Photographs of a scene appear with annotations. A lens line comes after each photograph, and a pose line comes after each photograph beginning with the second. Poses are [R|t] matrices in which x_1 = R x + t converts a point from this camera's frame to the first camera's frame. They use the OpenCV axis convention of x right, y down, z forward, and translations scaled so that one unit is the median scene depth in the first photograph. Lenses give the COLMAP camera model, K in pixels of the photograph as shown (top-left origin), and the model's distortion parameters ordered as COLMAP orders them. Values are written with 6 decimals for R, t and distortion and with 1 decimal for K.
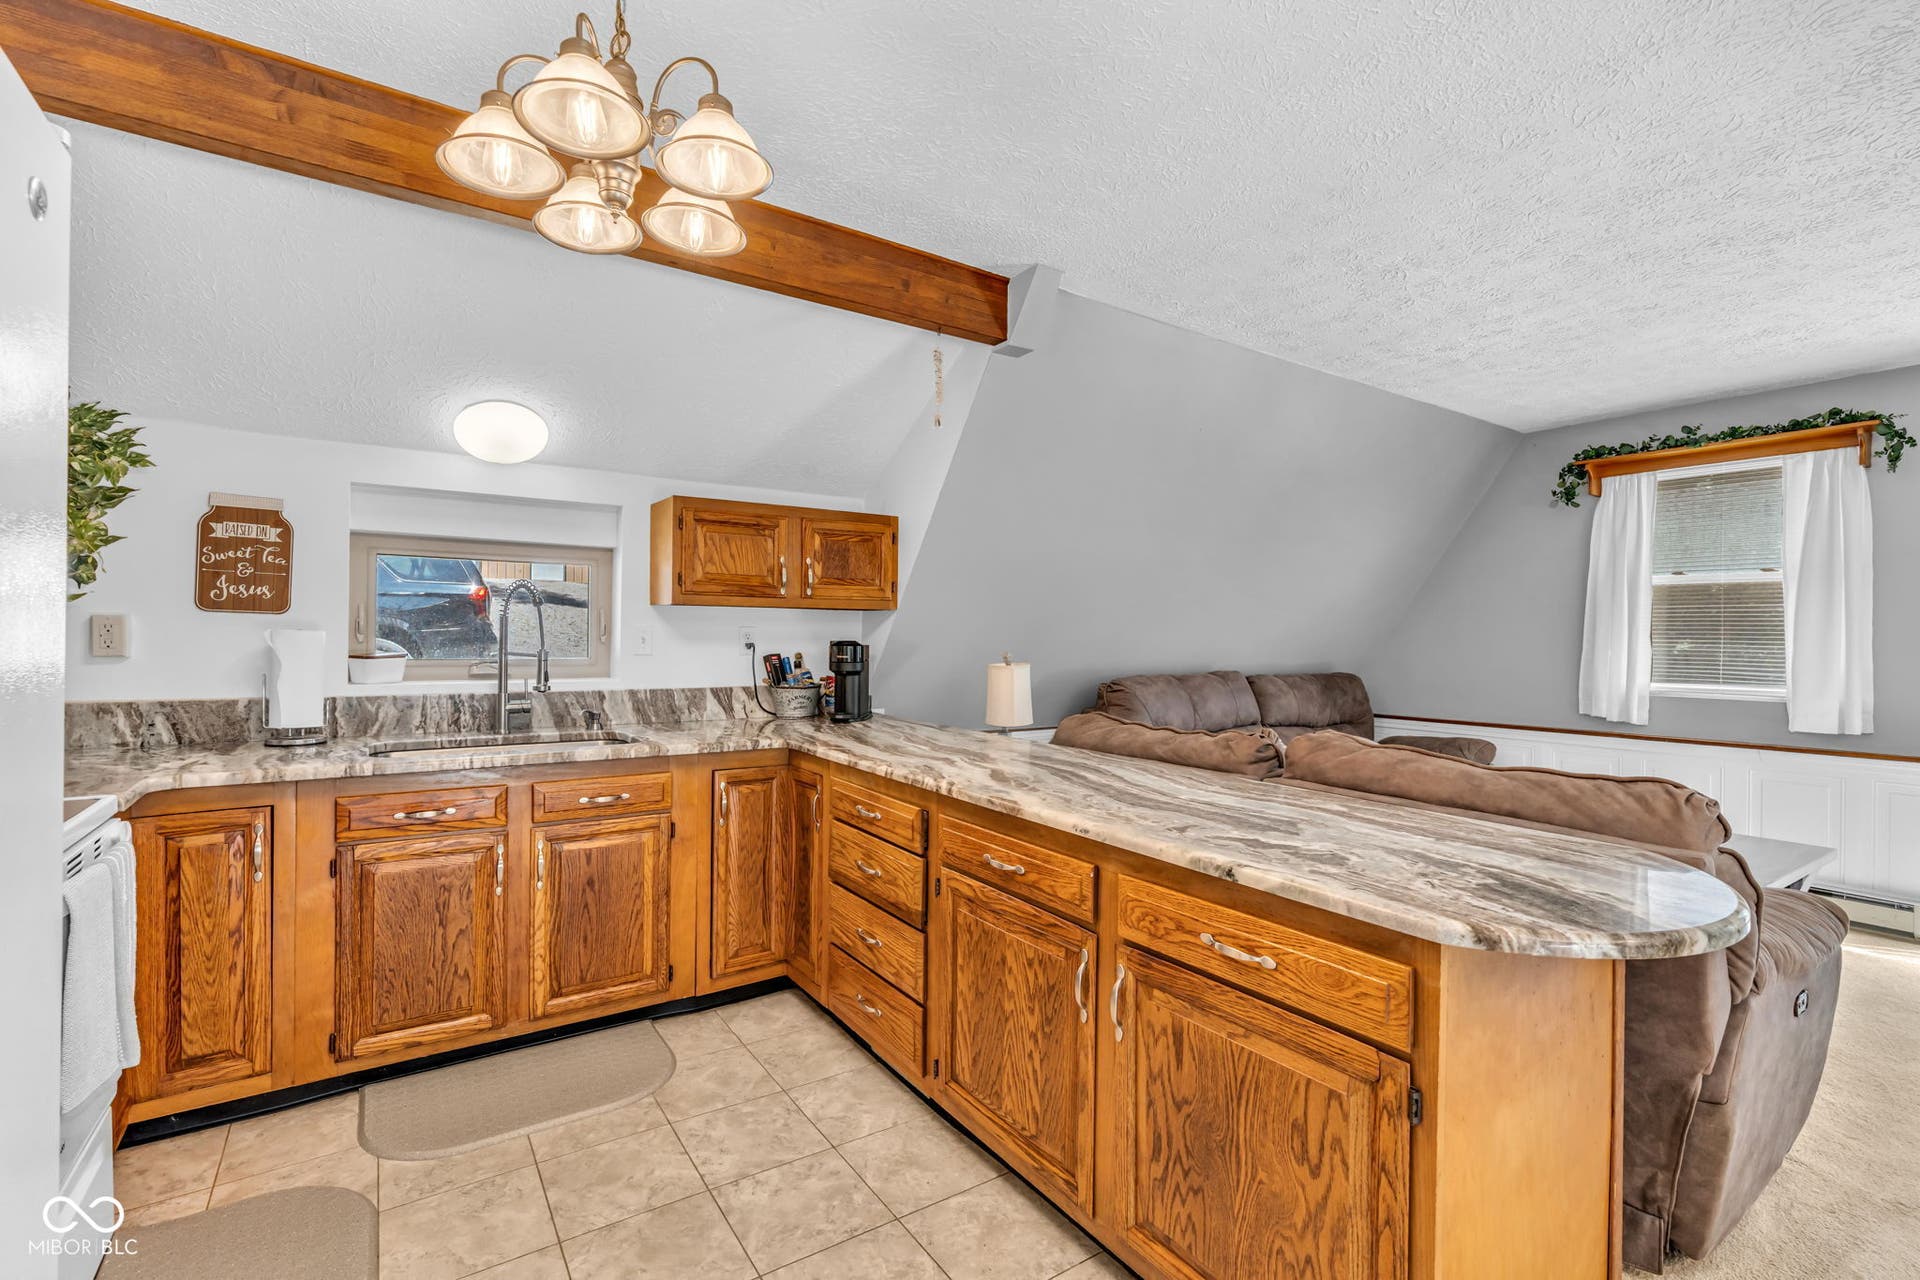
lens RADIAL K [[858.4, 0, 953.2], [0, 858.4, 638.5], [0, 0, 1]] dist [-0.011774, 0.004490]
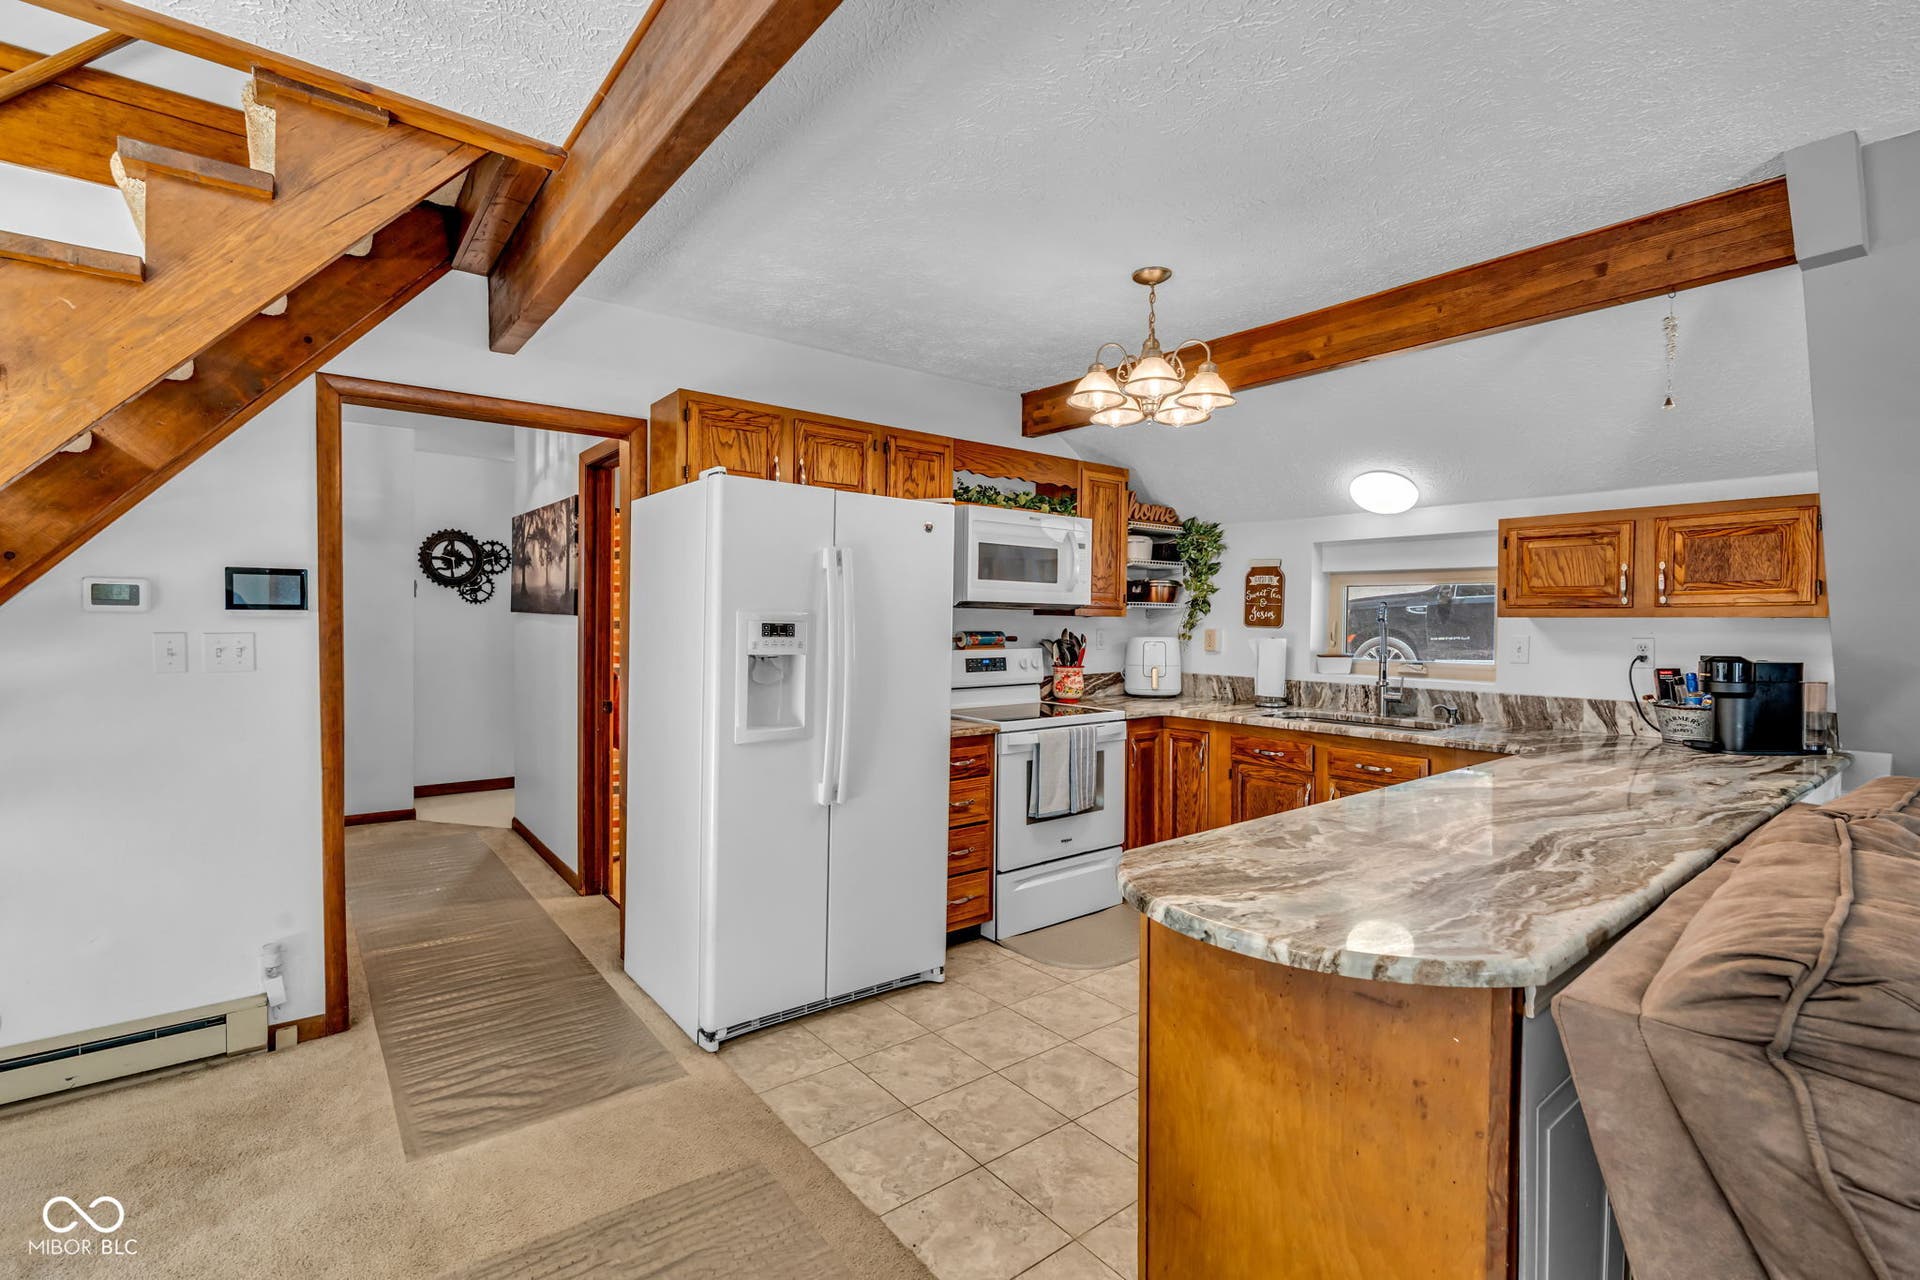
lens RADIAL K [[858.4, 0, 955.6], [0, 858.4, 638.6], [0, 0, 1]] dist [-0.011774, 0.004490]
pose [[0.074962, 0.009886, -0.997137, 0.847518], [-0.013093, 0.999874, 0.008929, -0.015575], [0.997100, 0.012386, 0.075082, 0.255216]]
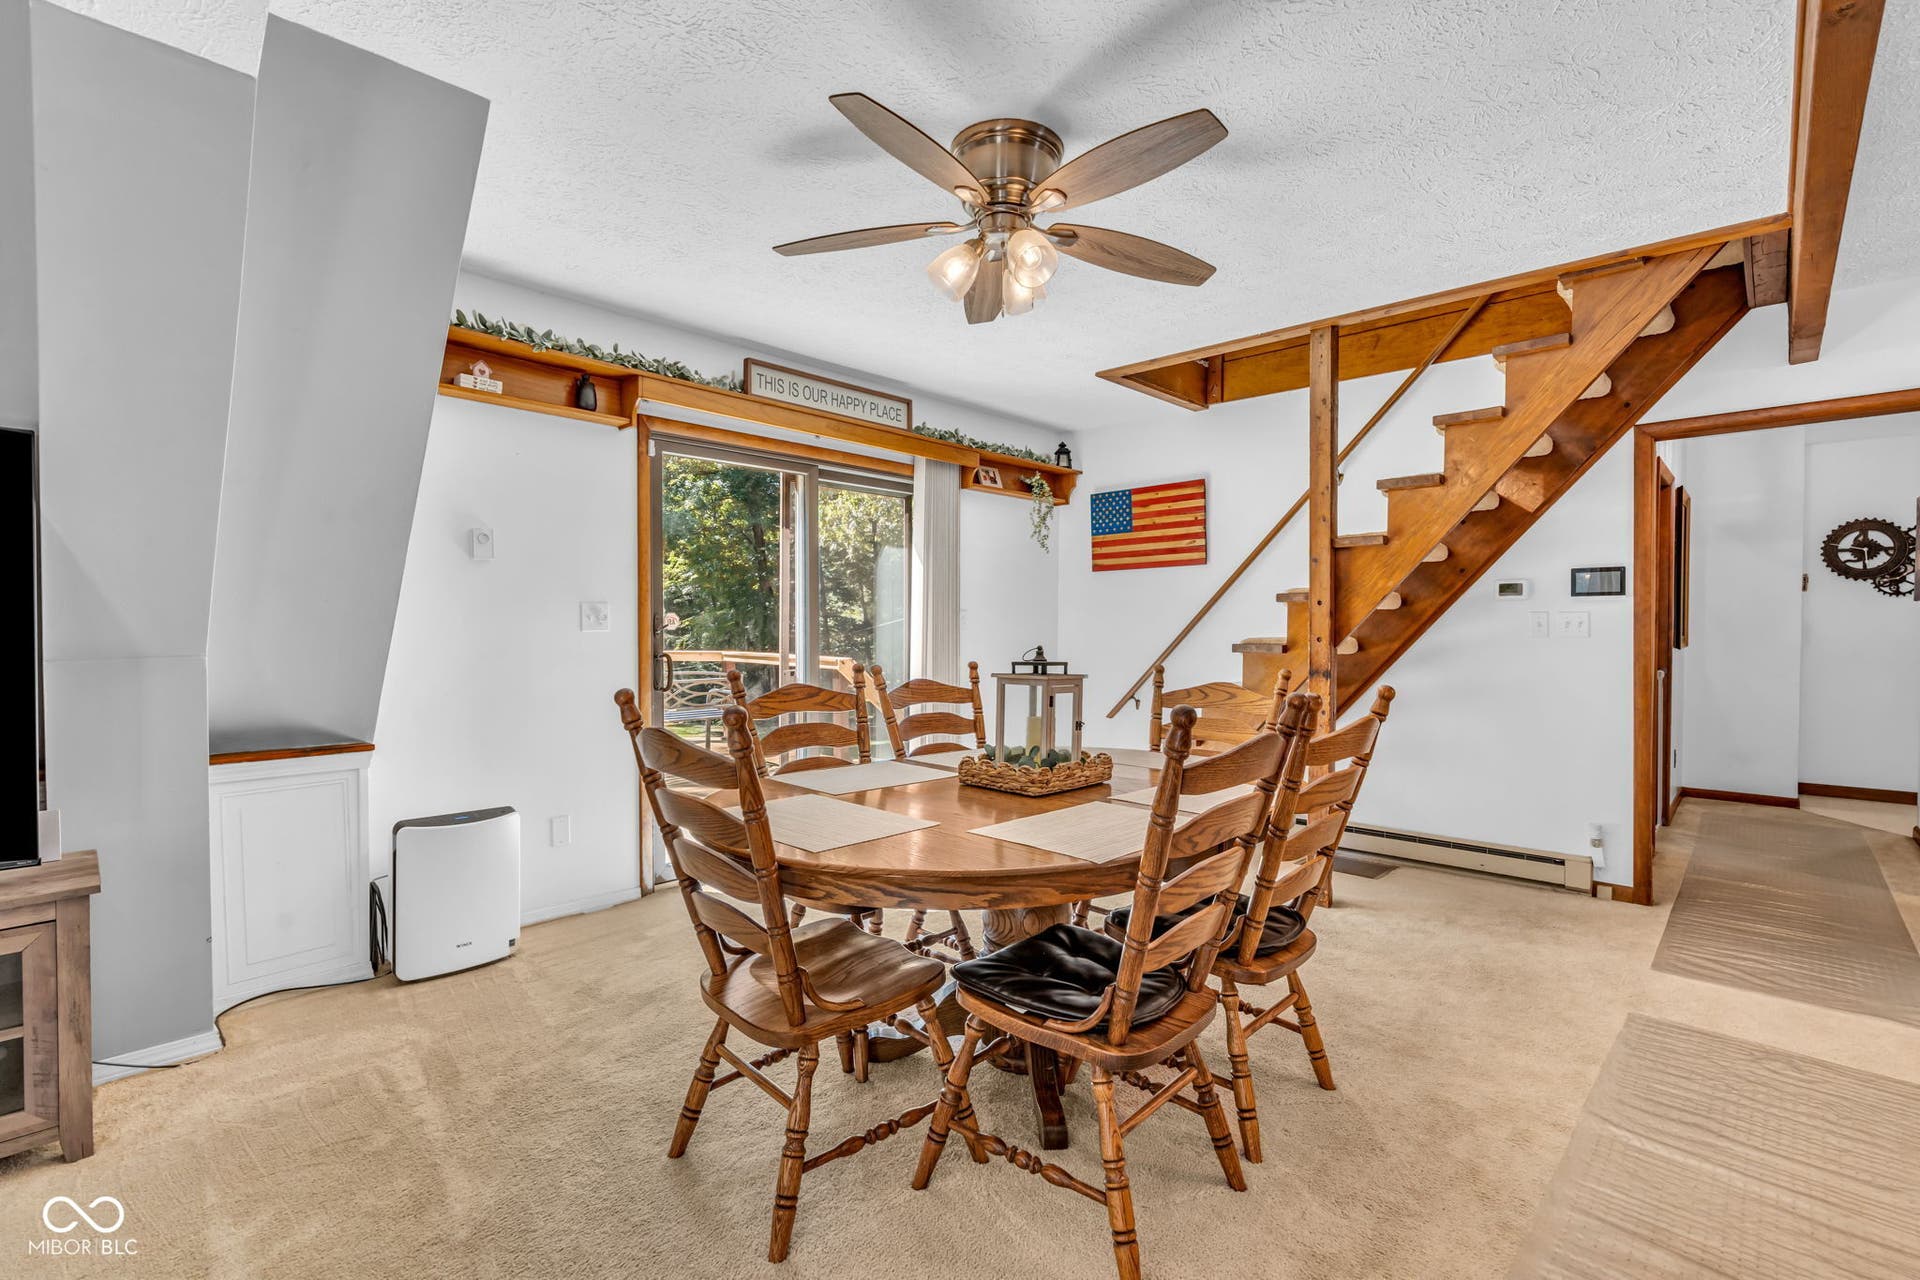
lens RADIAL K [[858.4, 0, 947.0], [0, 858.4, 637.3], [0, 0, 1]] dist [-0.011774, 0.004490]
pose [[-0.977315, -0.010939, -0.211508, 1.290812], [-0.013926, 0.999823, 0.012635, 0.053644], [0.211332, 0.015294, -0.977295, 0.856434]]
